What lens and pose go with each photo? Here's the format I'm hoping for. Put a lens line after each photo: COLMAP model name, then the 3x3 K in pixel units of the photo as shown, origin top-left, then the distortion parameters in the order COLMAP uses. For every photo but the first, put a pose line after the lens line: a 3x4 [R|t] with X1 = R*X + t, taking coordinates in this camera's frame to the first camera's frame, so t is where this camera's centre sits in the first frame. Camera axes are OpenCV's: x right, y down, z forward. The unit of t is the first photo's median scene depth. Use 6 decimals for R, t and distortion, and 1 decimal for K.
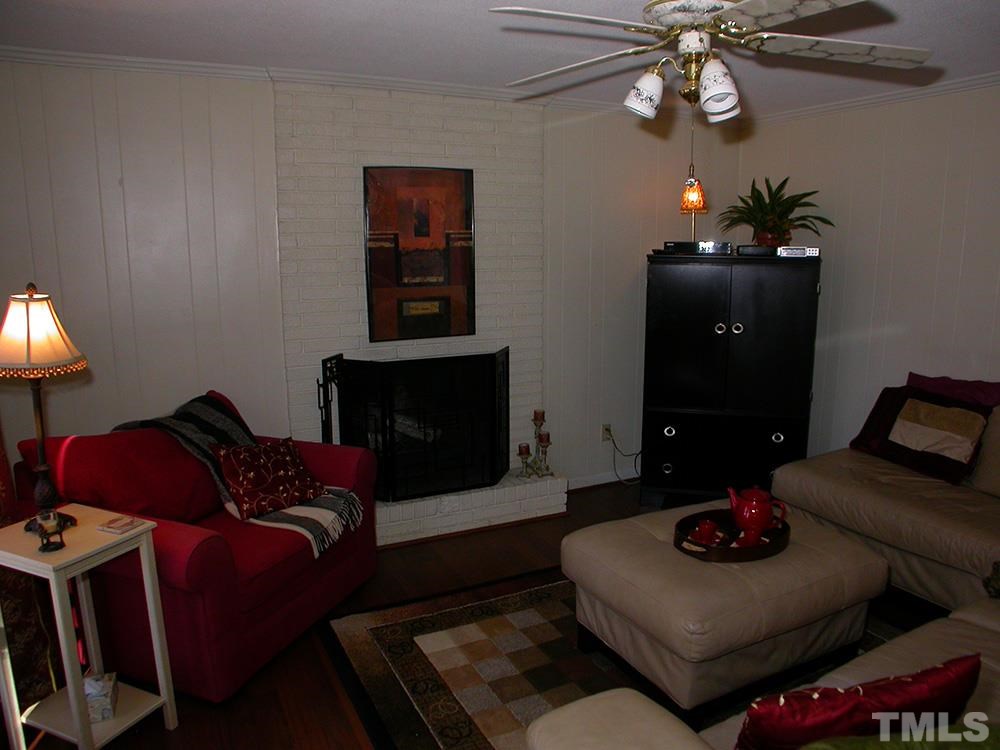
lens RADIAL K [[736.3, 0, 500.0], [0, 736.3, 375.0], [0, 0, 1]] dist [-0.131001, 0.002746]
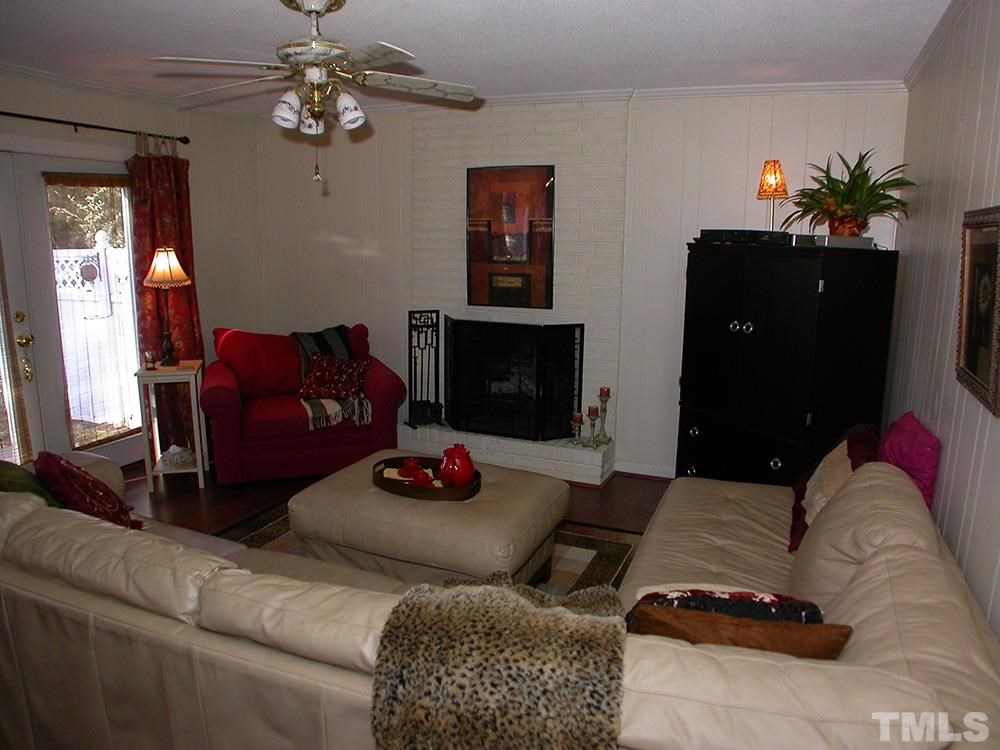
lens RADIAL K [[736.3, 0, 500.0], [0, 736.3, 375.0], [0, 0, 1]] dist [-0.131001, 0.002746]
pose [[0.627701, 0.157614, -0.762332, 0.846725], [-0.152613, 0.985201, 0.078031, -0.032543], [0.763349, 0.067362, 0.642465, 0.221155]]
